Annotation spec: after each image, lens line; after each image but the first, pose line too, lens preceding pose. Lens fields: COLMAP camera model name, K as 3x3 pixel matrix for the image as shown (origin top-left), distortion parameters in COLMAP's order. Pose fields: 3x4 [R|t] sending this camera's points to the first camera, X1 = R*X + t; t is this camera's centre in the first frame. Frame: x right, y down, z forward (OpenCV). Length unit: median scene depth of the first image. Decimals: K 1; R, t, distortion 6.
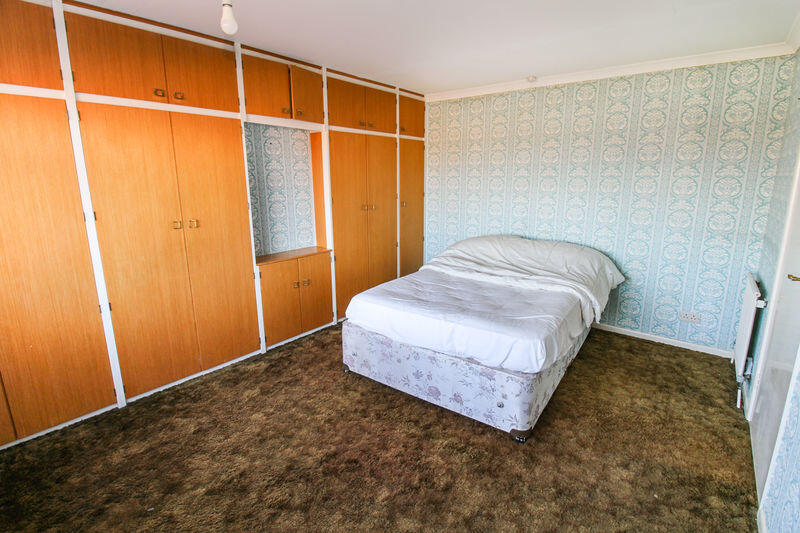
lens RADIAL K [[382.7, 0, 399.7], [0, 382.7, 255.6], [0, 0, 1]] dist [0.000144, -0.011686]
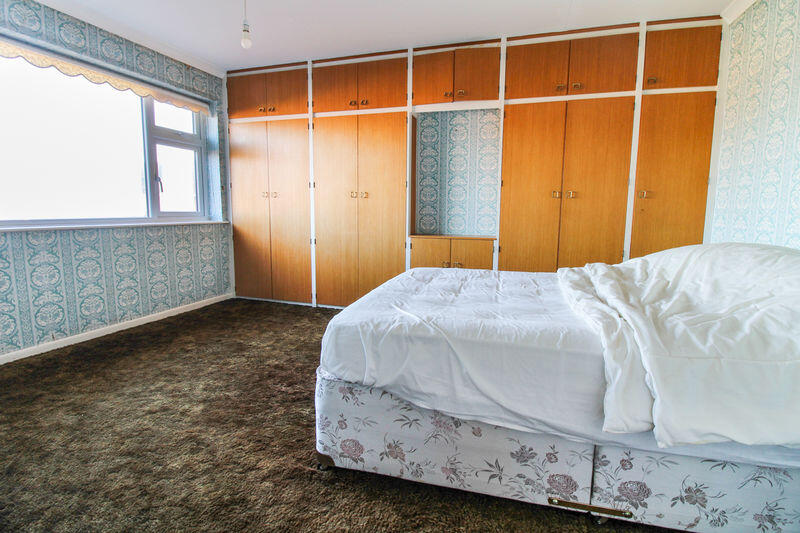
lens RADIAL K [[382.7, 0, 399.7], [0, 382.7, 255.6], [0, 0, 1]] dist [0.000144, -0.011686]
pose [[0.365538, 0.120343, -0.922984, 0.624643], [-0.199704, 0.978655, 0.048511, 0.028087], [0.909121, 0.166591, 0.381768, 0.503826]]
